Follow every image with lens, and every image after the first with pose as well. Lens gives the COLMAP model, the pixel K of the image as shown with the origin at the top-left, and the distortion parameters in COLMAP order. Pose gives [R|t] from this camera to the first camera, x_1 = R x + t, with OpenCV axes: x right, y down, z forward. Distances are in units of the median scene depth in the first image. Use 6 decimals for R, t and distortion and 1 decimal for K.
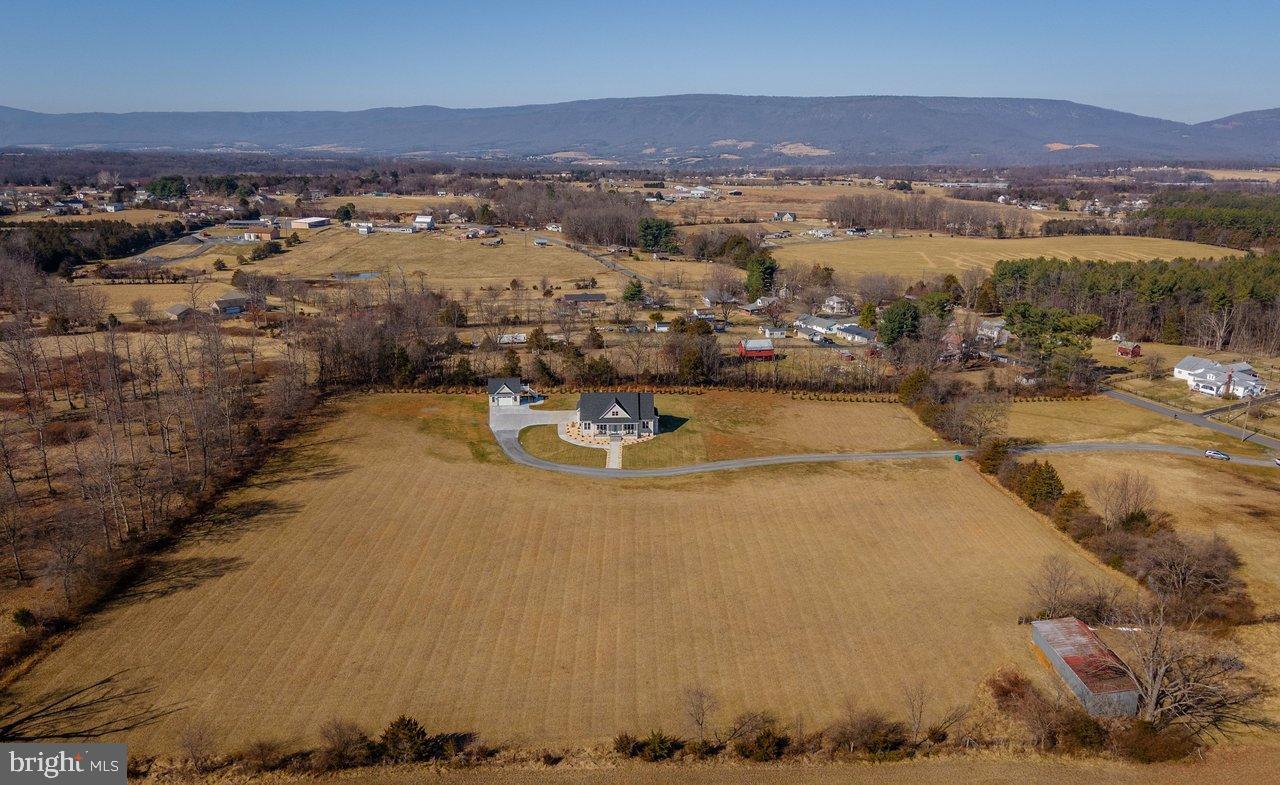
lens RADIAL K [[932.9, 0, 661.5], [0, 932.9, 391.1], [0, 0, 1]] dist [0.051365, -0.073154]
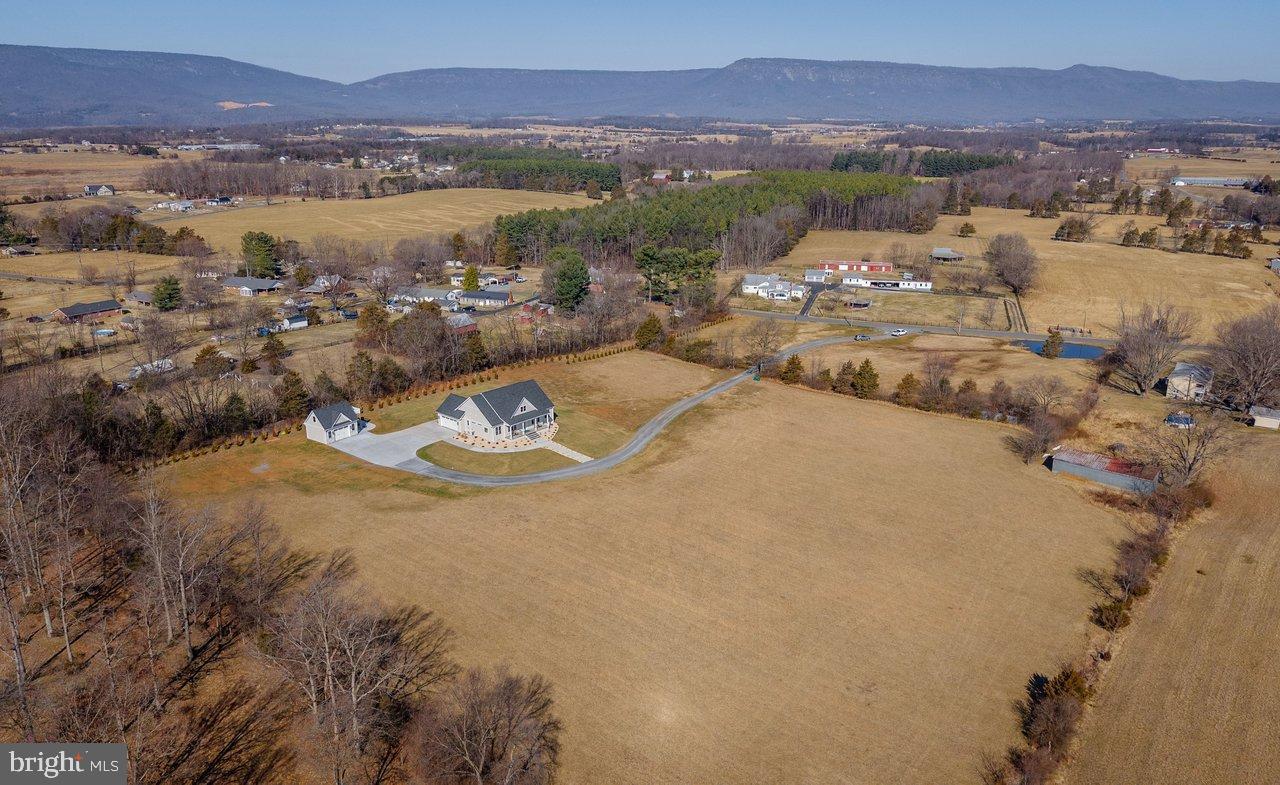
lens RADIAL K [[932.9, 0, 661.5], [0, 932.9, 391.1], [0, 0, 1]] dist [0.051365, -0.073154]
pose [[0.683275, -0.215820, 0.697537, -0.209813], [0.187286, 0.975161, 0.118261, -0.026529], [-0.705733, 0.049834, 0.706723, 0.098790]]
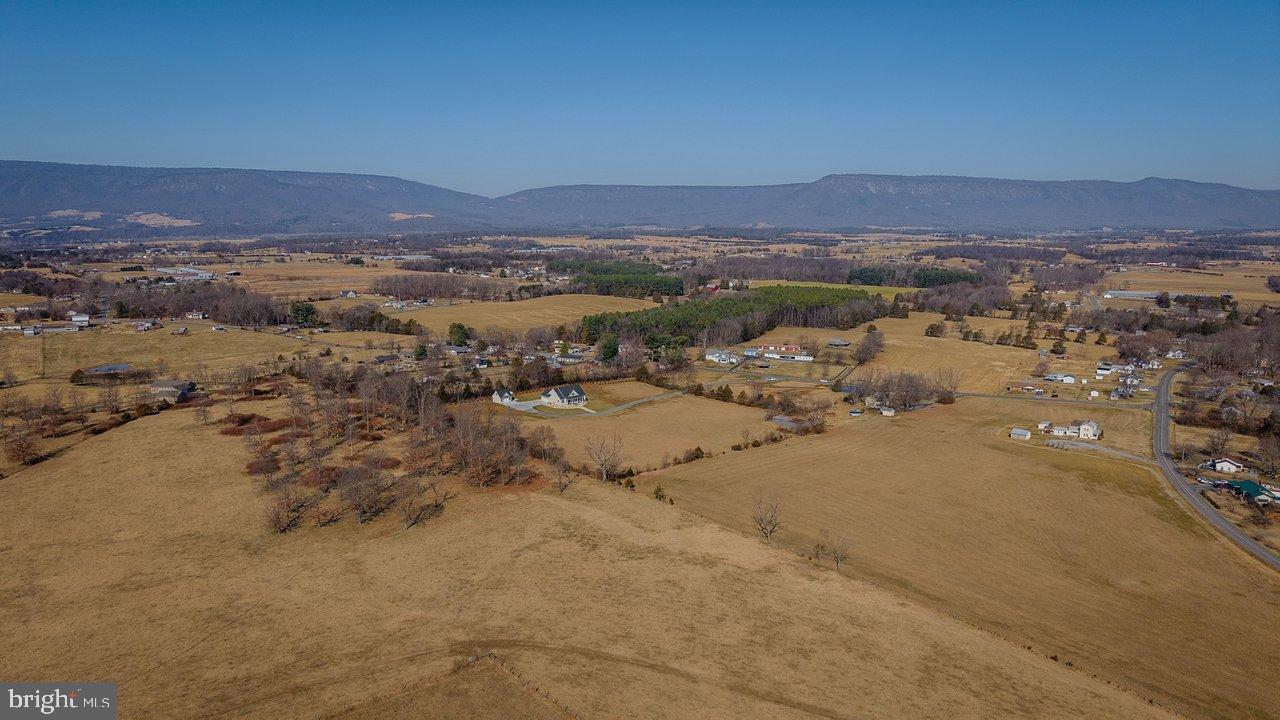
lens RADIAL K [[850.9, 0, 640.0], [0, 850.9, 360.0], [0, 0, 1]] dist [0.083156, -0.126939]
pose [[0.778482, -0.110560, 0.617853, -0.442285], [0.162239, 0.986357, -0.027916, 0.009642], [-0.606337, 0.121972, 0.785798, -0.282197]]
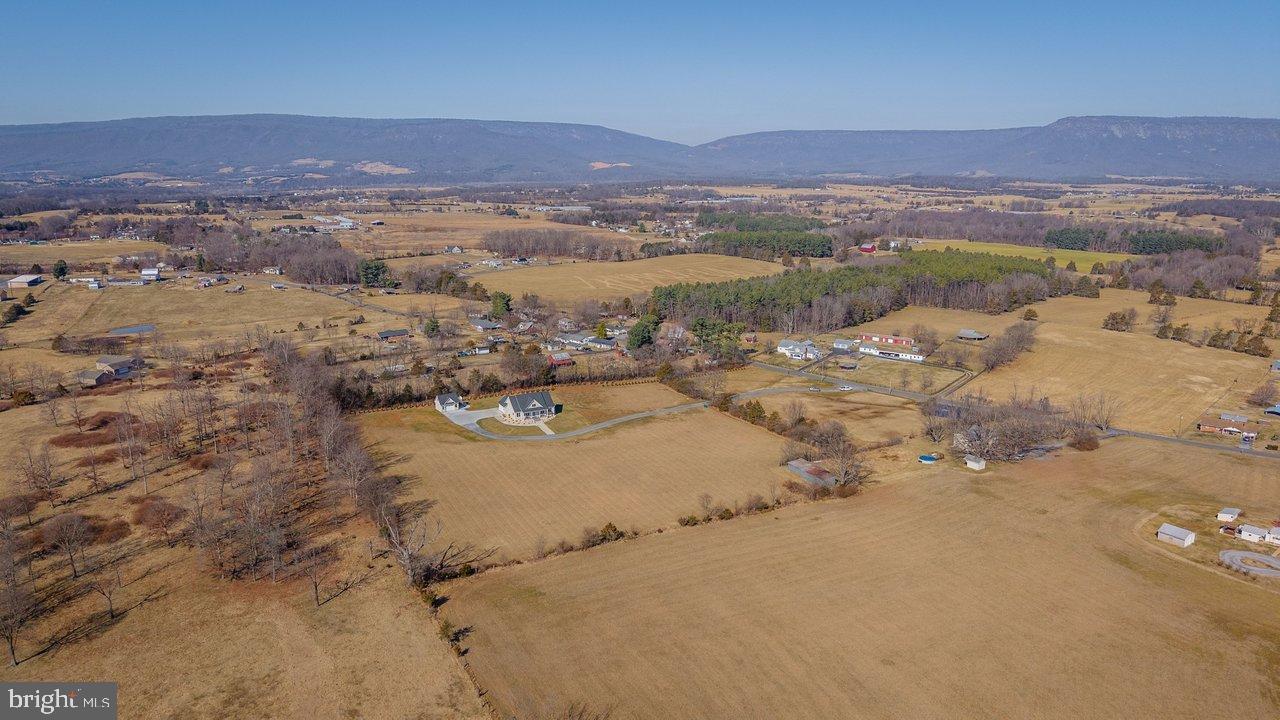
lens RADIAL K [[857.2, 0, 640.0], [0, 857.2, 360.0], [0, 0, 1]] dist [0.014146, -0.001633]
pose [[0.904075, -0.101375, 0.415176, -0.190257], [0.112630, 0.993633, -0.002642, -0.012127], [-0.412265, 0.049149, 0.909737, -0.195697]]
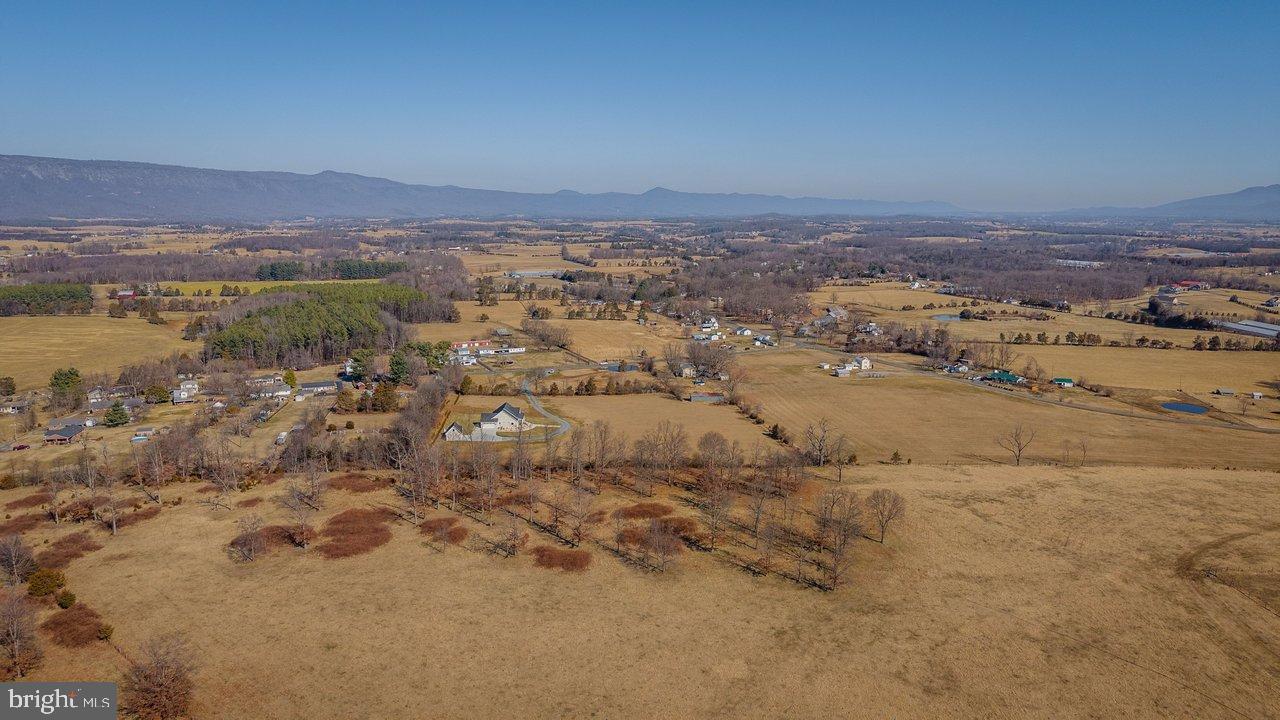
lens RADIAL K [[850.9, 0, 640.0], [0, 850.9, 360.0], [0, 0, 1]] dist [0.083156, -0.126939]
pose [[0.001029, -0.183244, 0.983067, -0.668485], [0.250573, 0.951753, 0.177144, -0.125586], [-0.968097, 0.246148, 0.046895, 0.228664]]
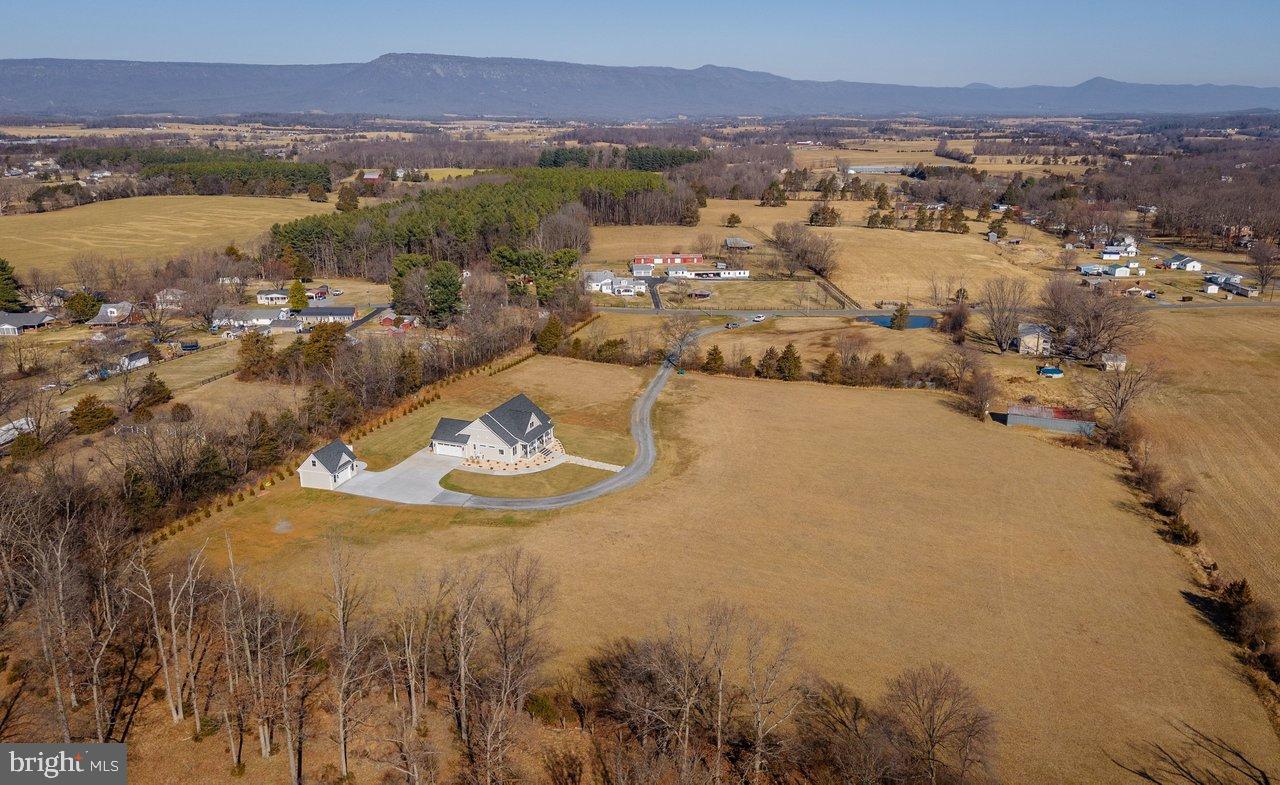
lens RADIAL K [[932.9, 0, 661.5], [0, 932.9, 391.1], [0, 0, 1]] dist [0.051365, -0.073154]
pose [[0.386709, -0.274913, 0.880272, -0.267854], [0.235860, 0.952270, 0.193784, -0.051011], [-0.891530, 0.132683, 0.433092, 0.190074]]
